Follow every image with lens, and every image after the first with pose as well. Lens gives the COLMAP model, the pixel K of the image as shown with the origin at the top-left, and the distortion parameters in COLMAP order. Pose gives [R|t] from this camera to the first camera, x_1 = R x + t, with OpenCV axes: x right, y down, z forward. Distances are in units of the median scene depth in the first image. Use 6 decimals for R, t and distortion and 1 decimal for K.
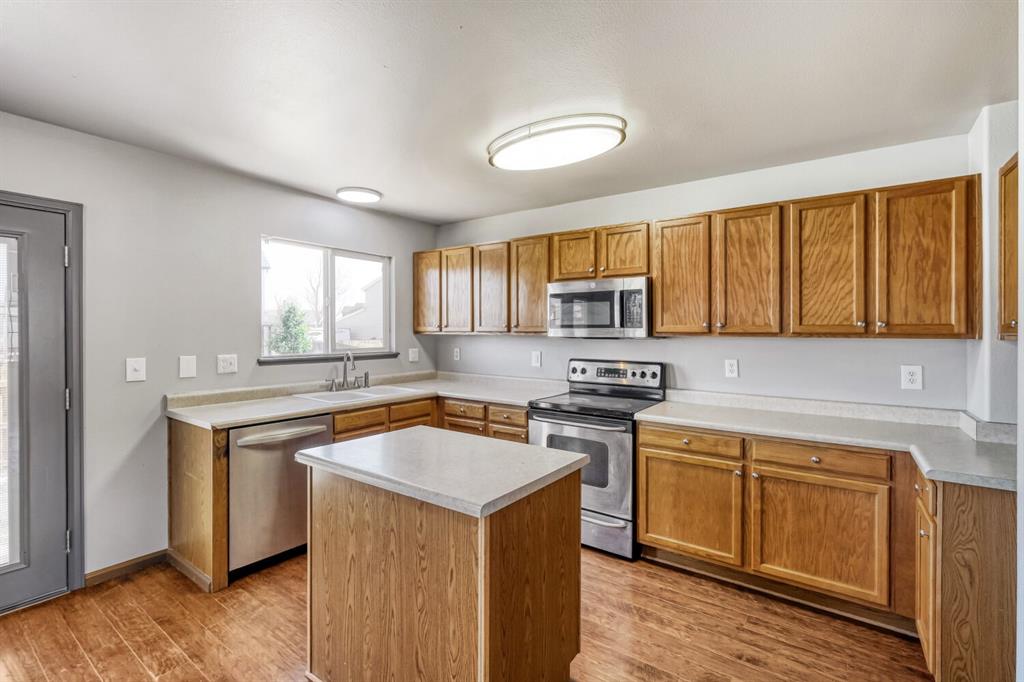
lens RADIAL K [[463.2, 0, 516.0], [0, 463.2, 332.7], [0, 0, 1]] dist [-0.005435, 0.000306]
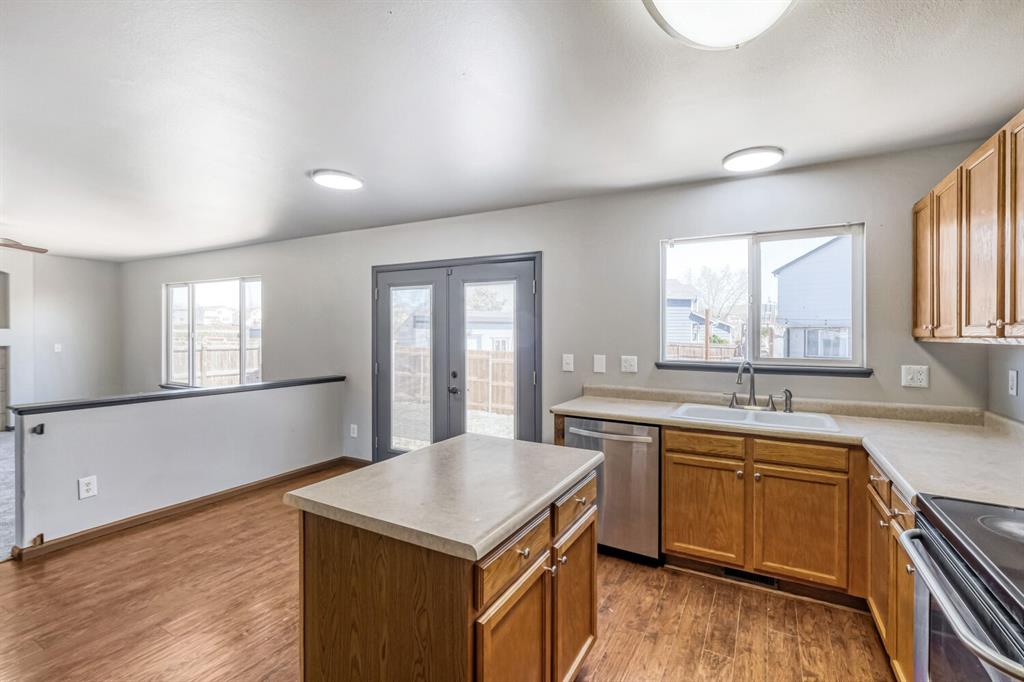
lens RADIAL K [[463.2, 0, 509.4], [0, 463.2, 335.3], [0, 0, 1]] dist [-0.005435, 0.000306]
pose [[0.111178, 0.000118, -0.993801, 0.512941], [-0.011021, 0.999939, -0.001114, 0.003025], [0.993739, 0.011076, 0.111172, 0.684289]]
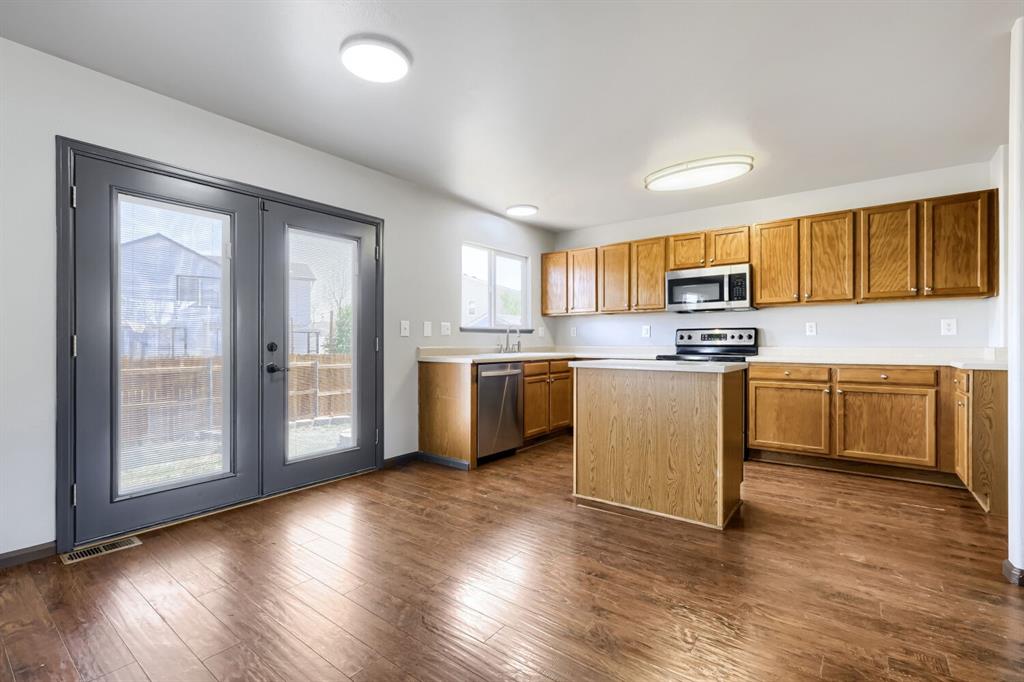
lens RADIAL K [[456.7, 0, 499.0], [0, 456.7, 343.6], [0, 0, 1]] dist [0.001141, -0.000377]
pose [[0.998544, -0.002632, -0.053874, -0.443225], [0.002579, 0.999996, -0.001051, 0.132375], [0.053876, 0.000910, 0.998547, -0.473958]]
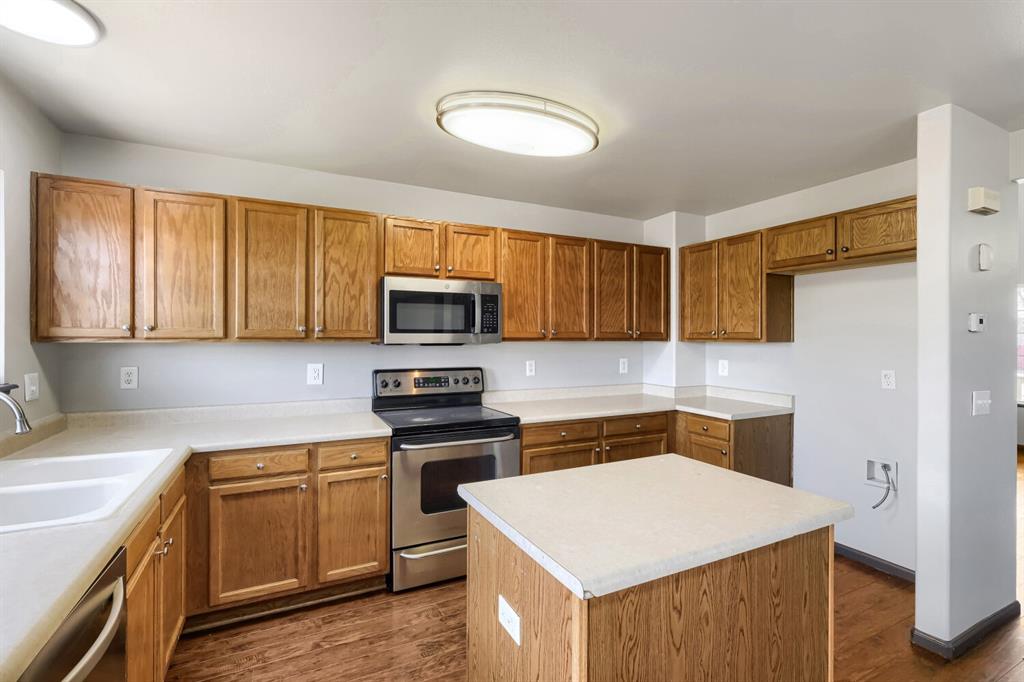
lens RADIAL K [[456.7, 0, 488.7], [0, 456.7, 335.0], [0, 0, 1]] dist [0.001141, -0.000377]
pose [[0.481370, -0.000059, 0.876518, -0.664307], [0.002318, 0.999997, -0.001205, -0.006644], [-0.876515, 0.002612, 0.481368, 0.587808]]
